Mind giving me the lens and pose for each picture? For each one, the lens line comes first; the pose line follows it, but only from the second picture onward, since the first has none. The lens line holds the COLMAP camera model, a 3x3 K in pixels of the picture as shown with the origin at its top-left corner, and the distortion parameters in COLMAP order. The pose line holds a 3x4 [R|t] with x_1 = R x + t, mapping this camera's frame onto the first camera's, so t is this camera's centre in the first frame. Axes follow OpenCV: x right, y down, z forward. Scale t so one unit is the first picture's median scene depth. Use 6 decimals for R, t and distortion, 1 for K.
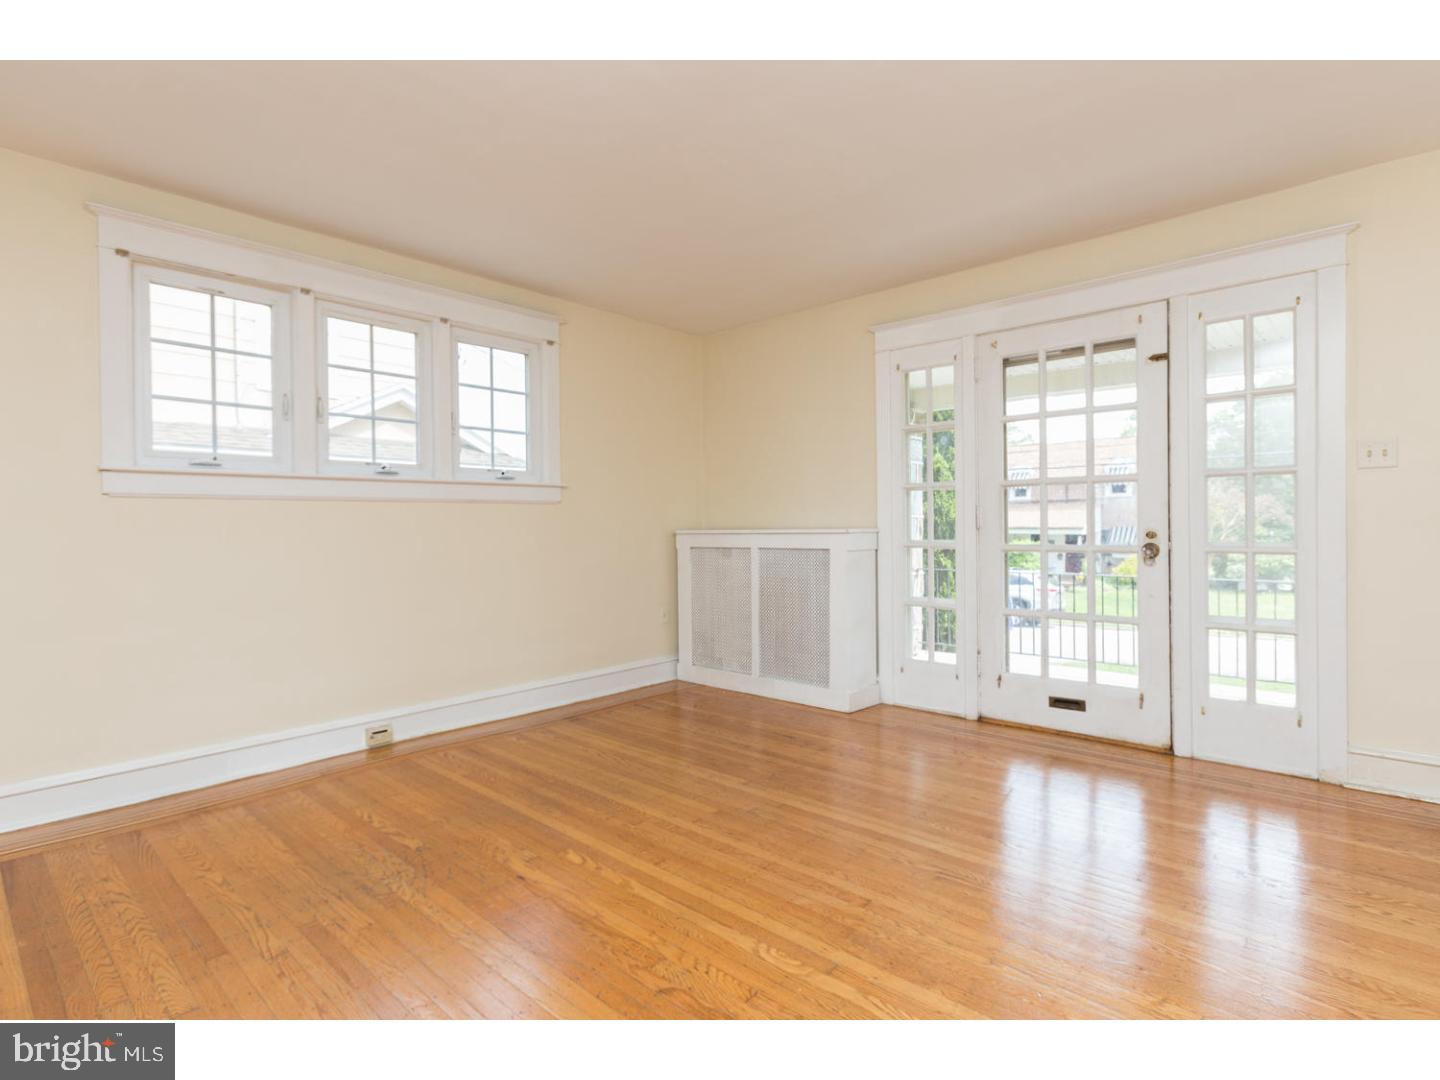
lens RADIAL K [[720.7, 0, 714.9], [0, 720.7, 530.7], [0, 0, 1]] dist [0.000921, -0.000559]
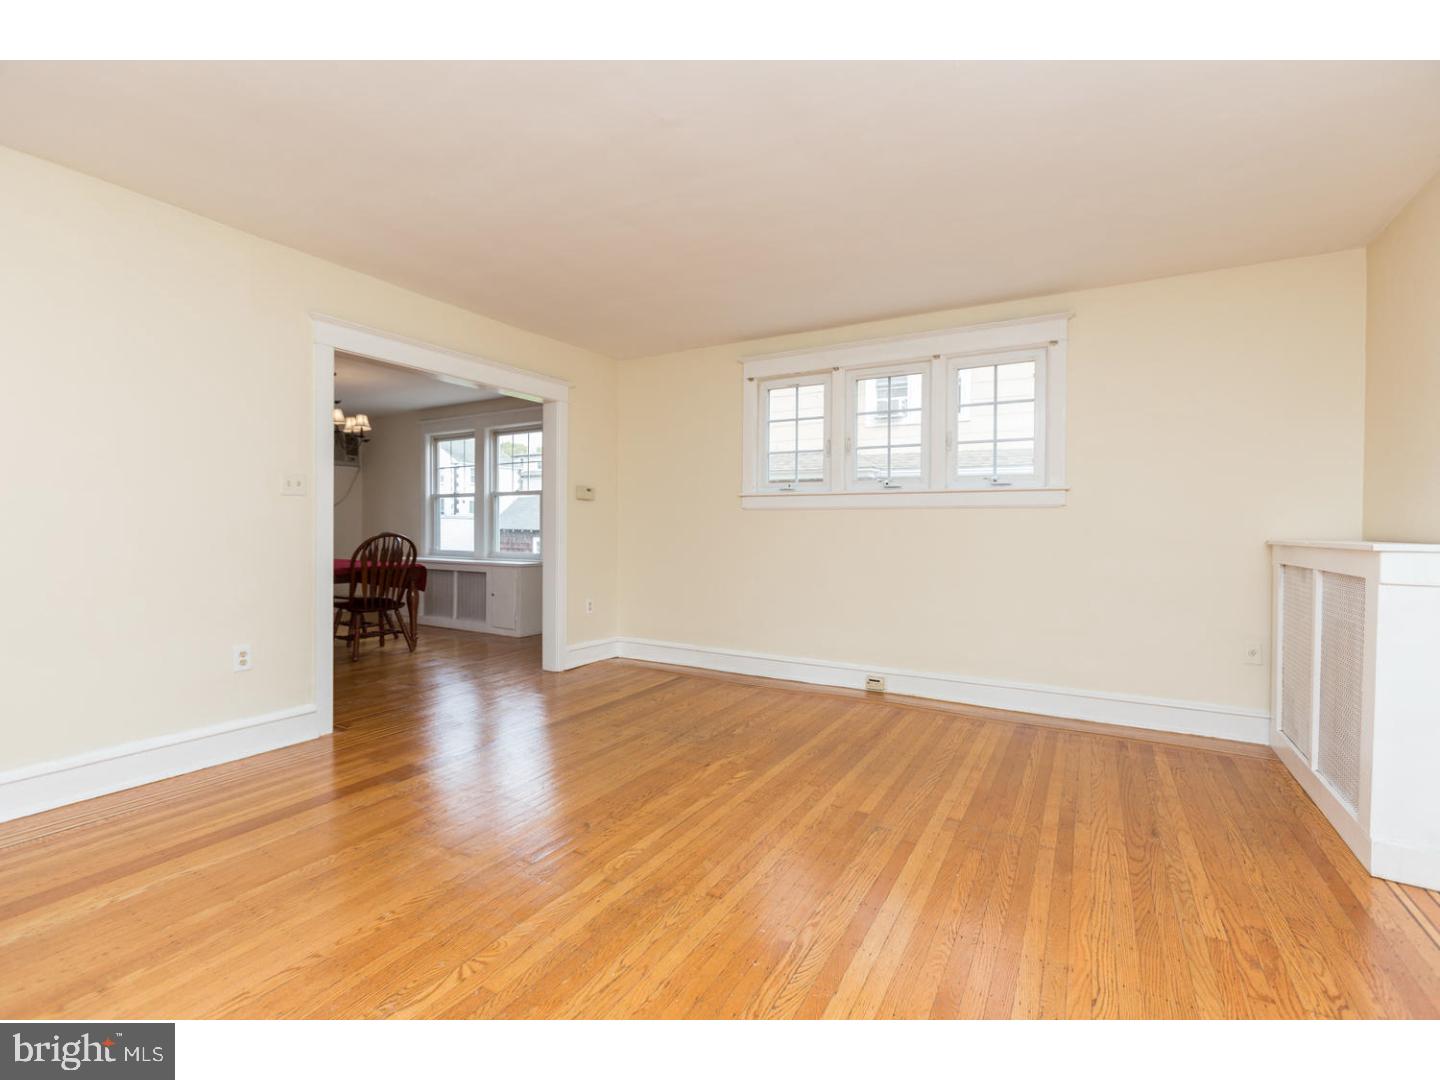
lens RADIAL K [[640.0, 0, 736.3], [0, 640.0, 535.7], [0, 0, 1]] dist [-0.011351, 0.003014]
pose [[0.225736, 0.022631, -0.973926, 0.657766], [-0.019360, 0.999637, 0.018742, -0.009136], [0.973996, 0.014625, 0.226092, 0.491890]]
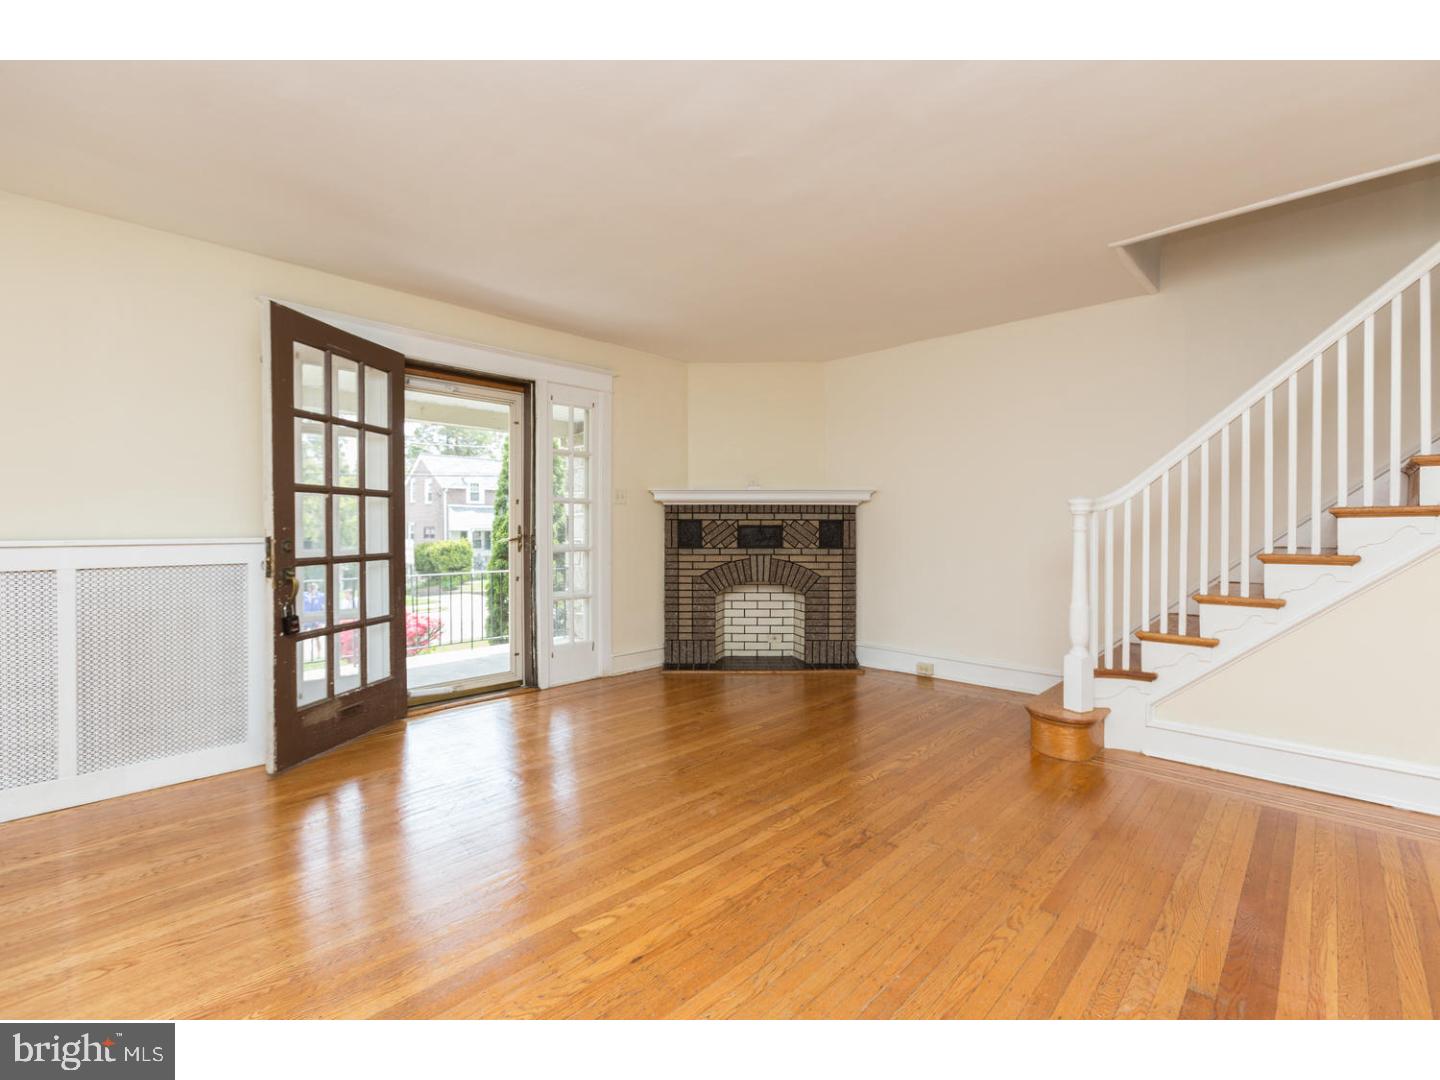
lens RADIAL K [[640.0, 0, 729.8], [0, 640.0, 533.0], [0, 0, 1]] dist [-0.011351, 0.003014]
pose [[0.021342, 0.007258, 0.999746, -0.645171], [0.010149, 0.999921, -0.007476, 0.003677], [-0.999721, 0.010306, 0.021267, 0.569889]]
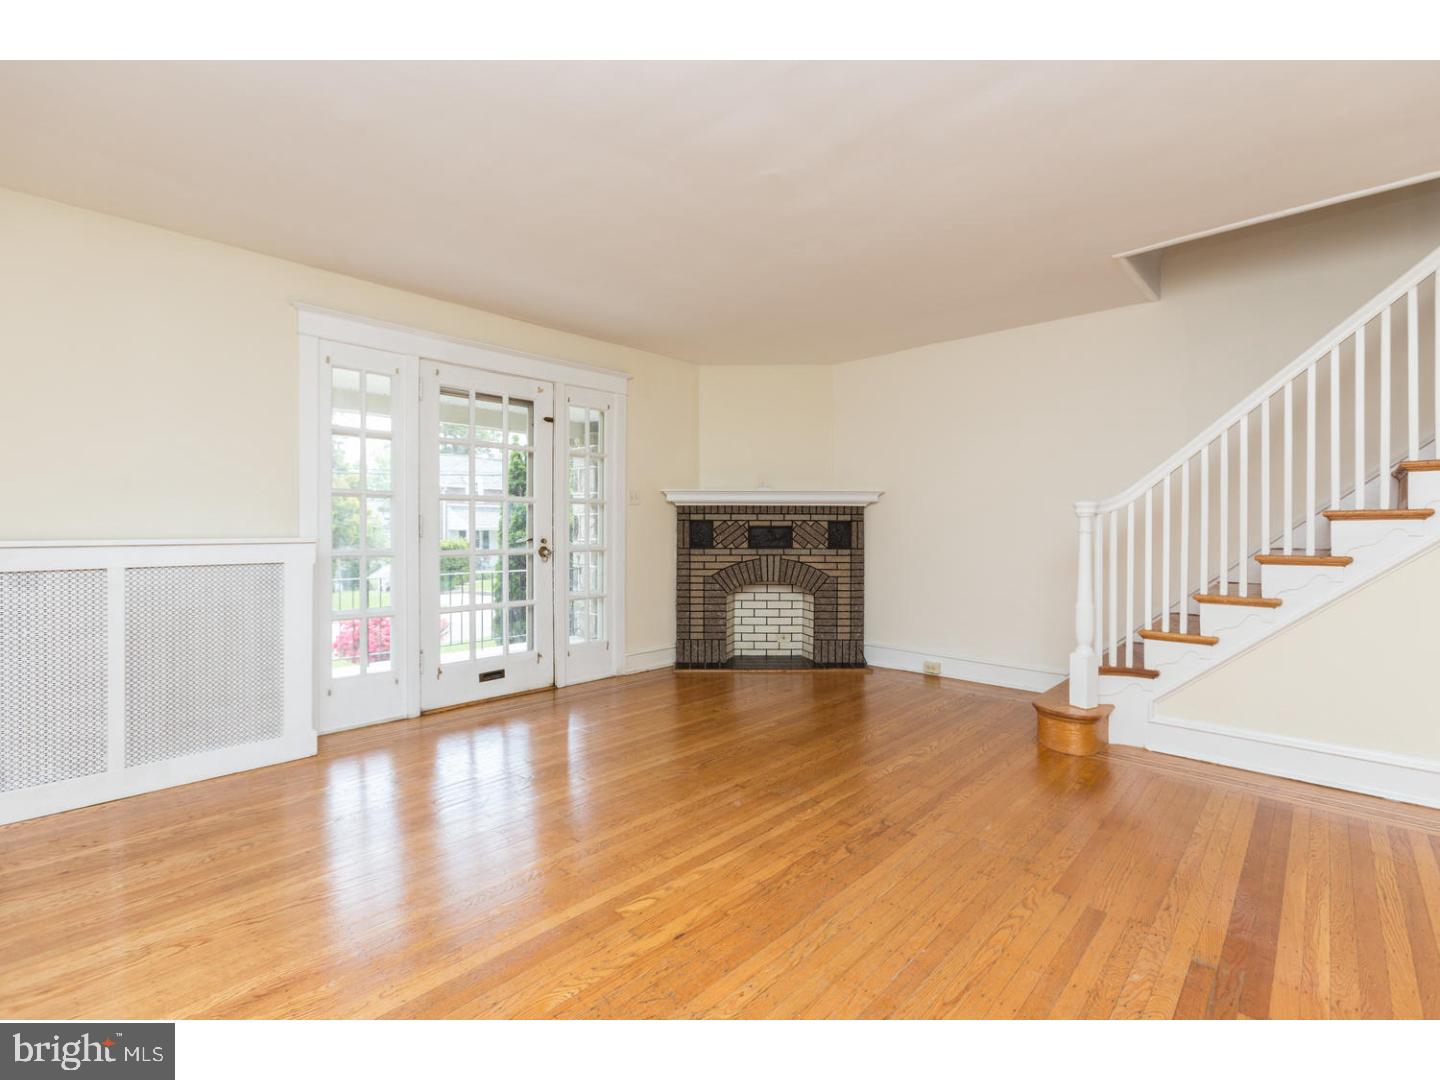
lens RADIAL K [[640.0, 0, 742.6], [0, 640.0, 530.4], [0, 0, 1]] dist [-0.011351, 0.003014]
pose [[0.006449, 0.011729, 0.999910, -0.665598], [0.008044, 0.999898, -0.011781, 0.002822], [-0.999947, 0.008120, 0.006354, 0.586612]]
